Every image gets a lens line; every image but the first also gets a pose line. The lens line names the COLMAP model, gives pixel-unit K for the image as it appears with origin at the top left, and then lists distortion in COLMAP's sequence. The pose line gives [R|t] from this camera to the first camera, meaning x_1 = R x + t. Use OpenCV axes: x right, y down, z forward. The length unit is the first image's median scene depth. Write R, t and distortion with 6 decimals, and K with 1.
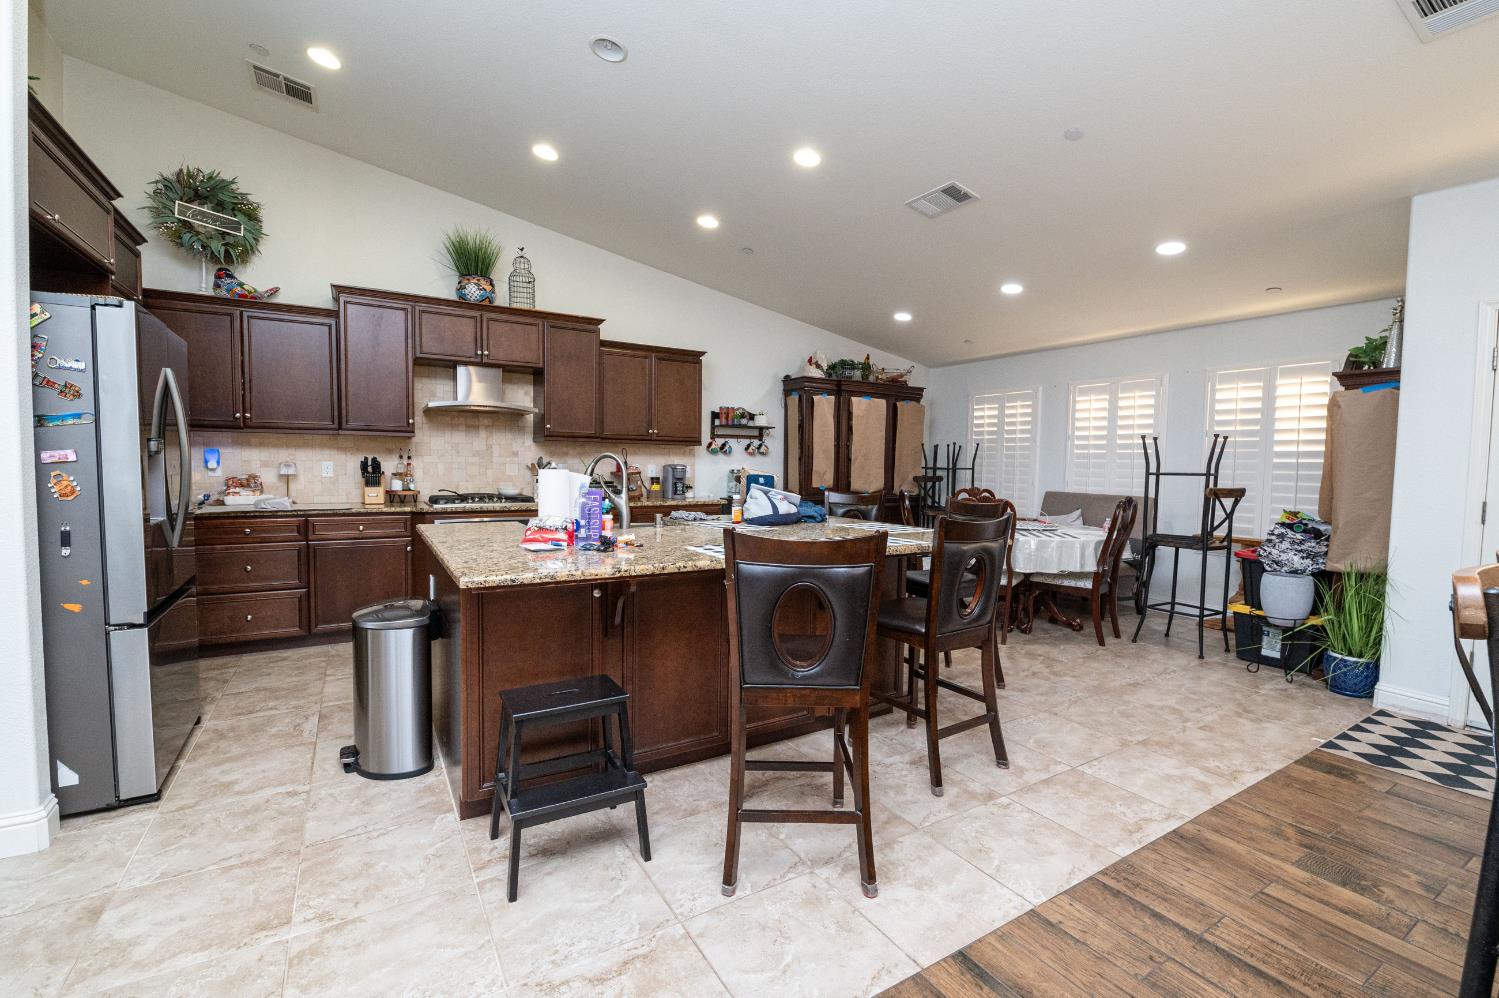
lens RADIAL K [[647.1, 0, 739.9], [0, 647.1, 495.7], [0, 0, 1]] dist [0.000291, -0.006781]
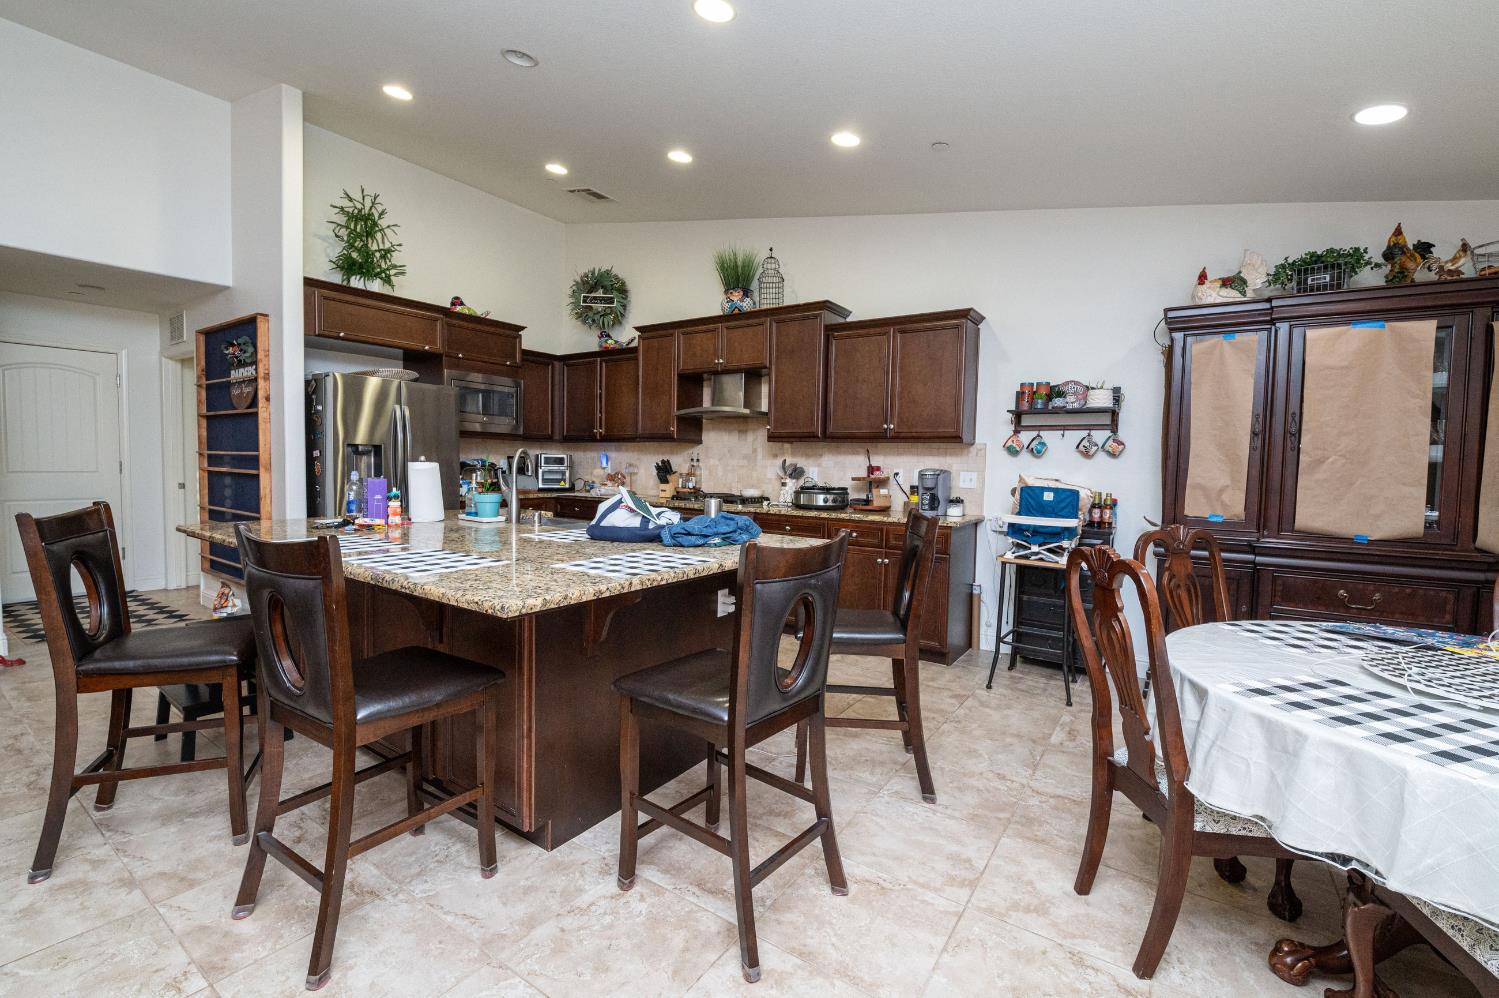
lens RADIAL K [[647.1, 0, 739.9], [0, 647.1, 495.7], [0, 0, 1]] dist [0.000291, -0.006781]
pose [[0.403367, 0.043493, -0.914004, 0.549378], [-0.061895, 0.997879, 0.020169, -0.021586], [0.912943, 0.048437, 0.405203, 0.558086]]
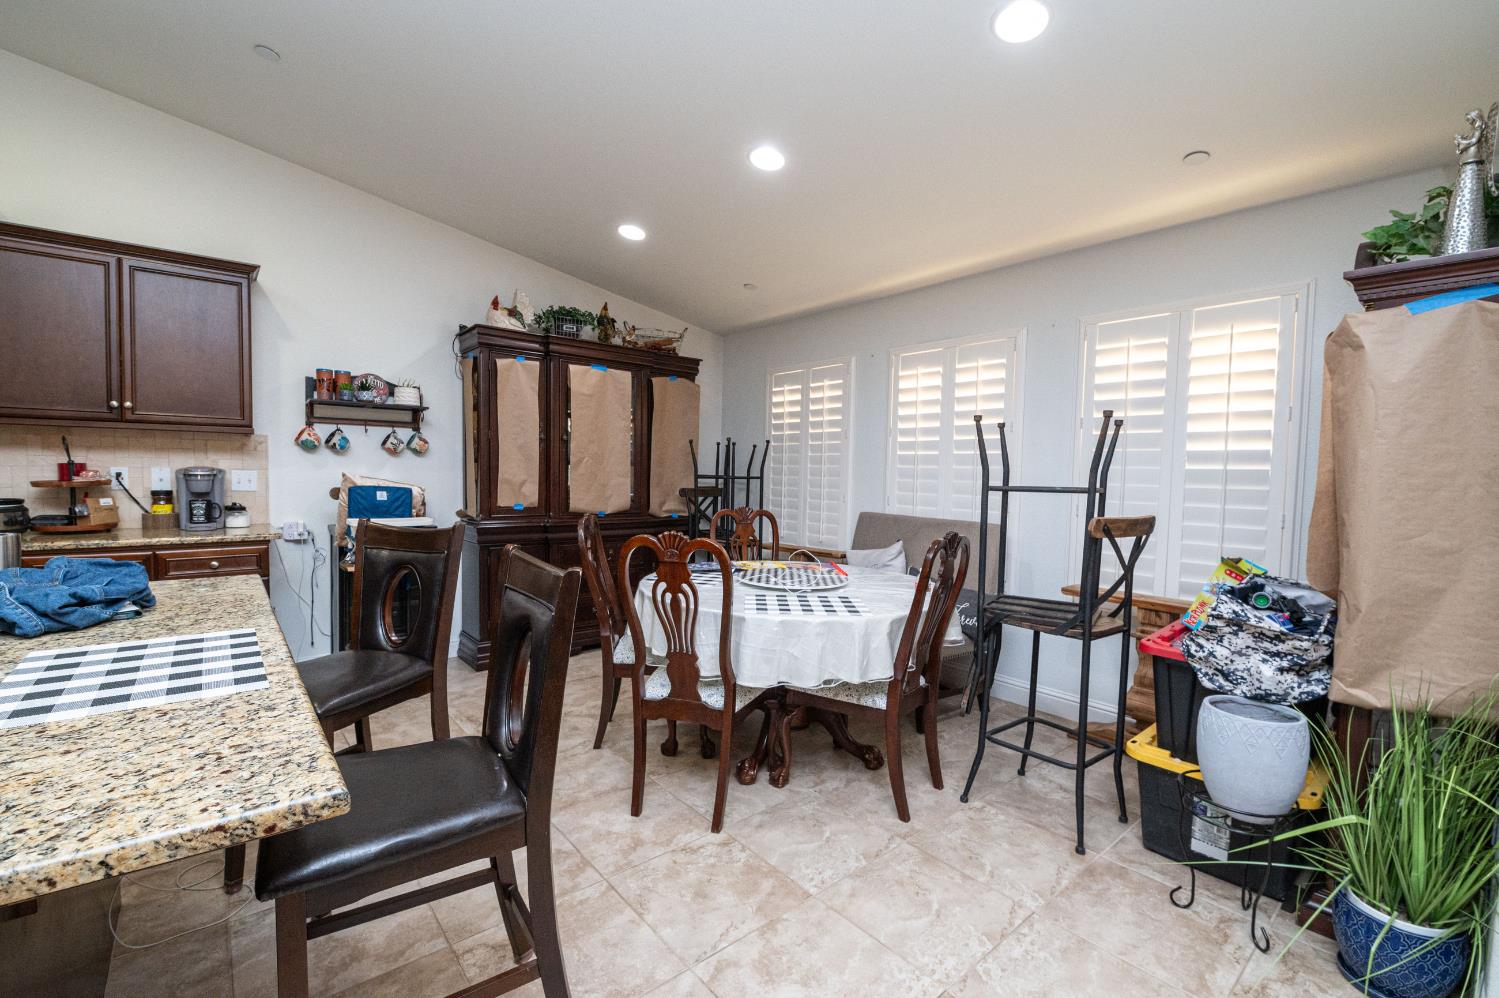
lens RADIAL K [[650.4, 0, 735.3], [0, 650.4, 503.1], [0, 0, 1]] dist [-0.003802, -0.000505]
pose [[0.988247, -0.000895, 0.152865, 0.296319], [0.001202, 0.999997, -0.001917, -0.018480], [-0.152863, 0.002078, 0.988245, 0.431935]]
